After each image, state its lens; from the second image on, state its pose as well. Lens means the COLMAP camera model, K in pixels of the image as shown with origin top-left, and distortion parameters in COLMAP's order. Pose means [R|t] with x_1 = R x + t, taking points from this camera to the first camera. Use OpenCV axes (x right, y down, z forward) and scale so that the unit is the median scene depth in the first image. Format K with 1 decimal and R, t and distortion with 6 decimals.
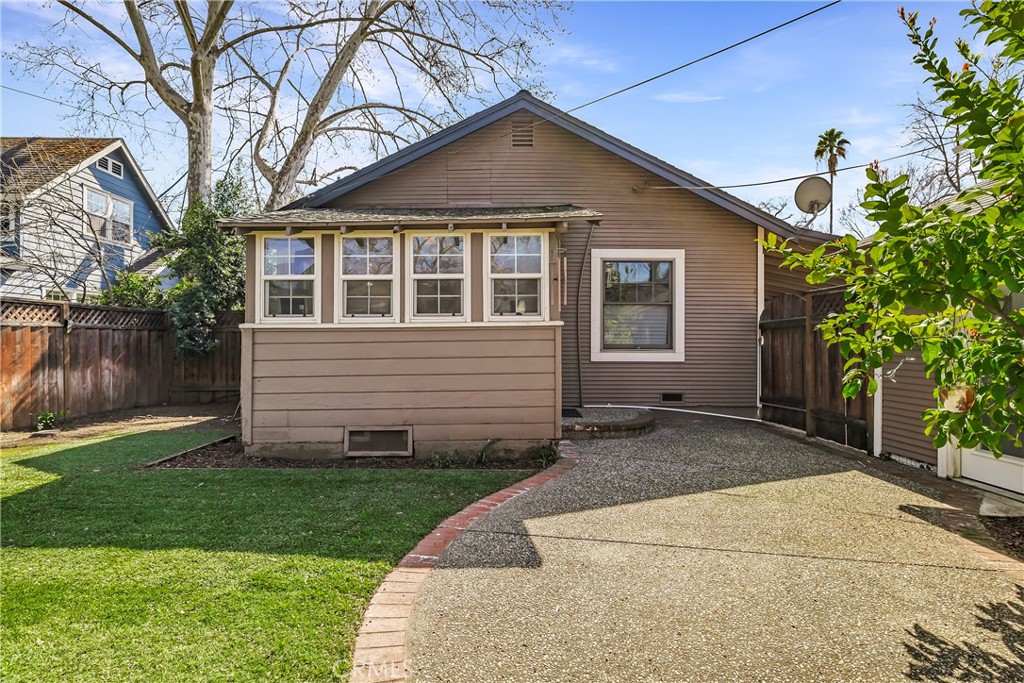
lens RADIAL K [[513.3, 0, 514.1], [0, 513.3, 343.8], [0, 0, 1]] dist [-0.011245, 0.000044]
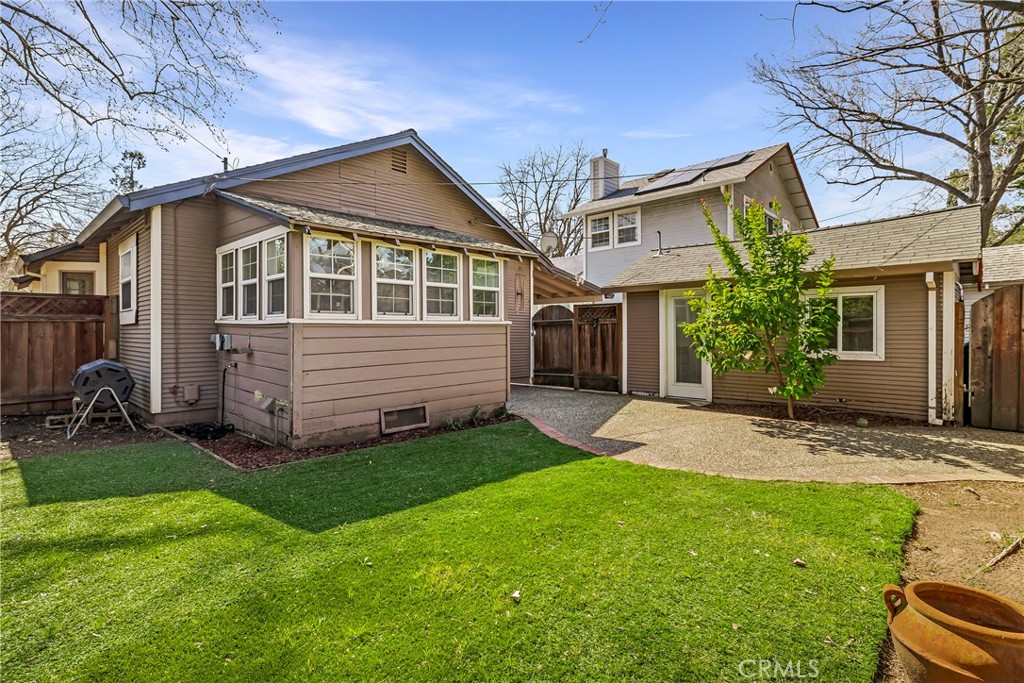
lens RADIAL K [[513.3, 0, 510.3], [0, 513.3, 334.0], [0, 0, 1]] dist [-0.011245, 0.000044]
pose [[0.681661, -0.003316, 0.731661, -0.793981], [0.004682, 0.999989, 0.000170, -0.006168], [-0.731653, 0.003310, 0.681669, -0.006140]]
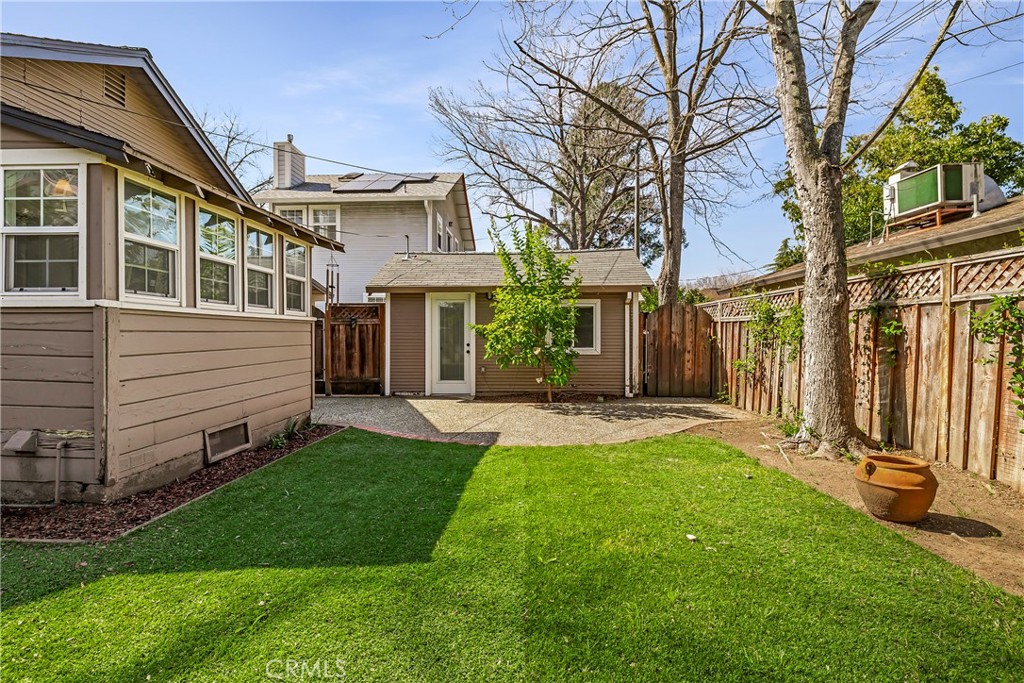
lens RADIAL K [[513.3, 0, 531.3], [0, 513.3, 340.7], [0, 0, 1]] dist [-0.011245, 0.000044]
pose [[-0.007344, -0.003012, 0.999968, -0.958961], [0.004254, 0.999986, 0.003043, 0.010060], [-0.999964, 0.004276, -0.007331, 0.374989]]
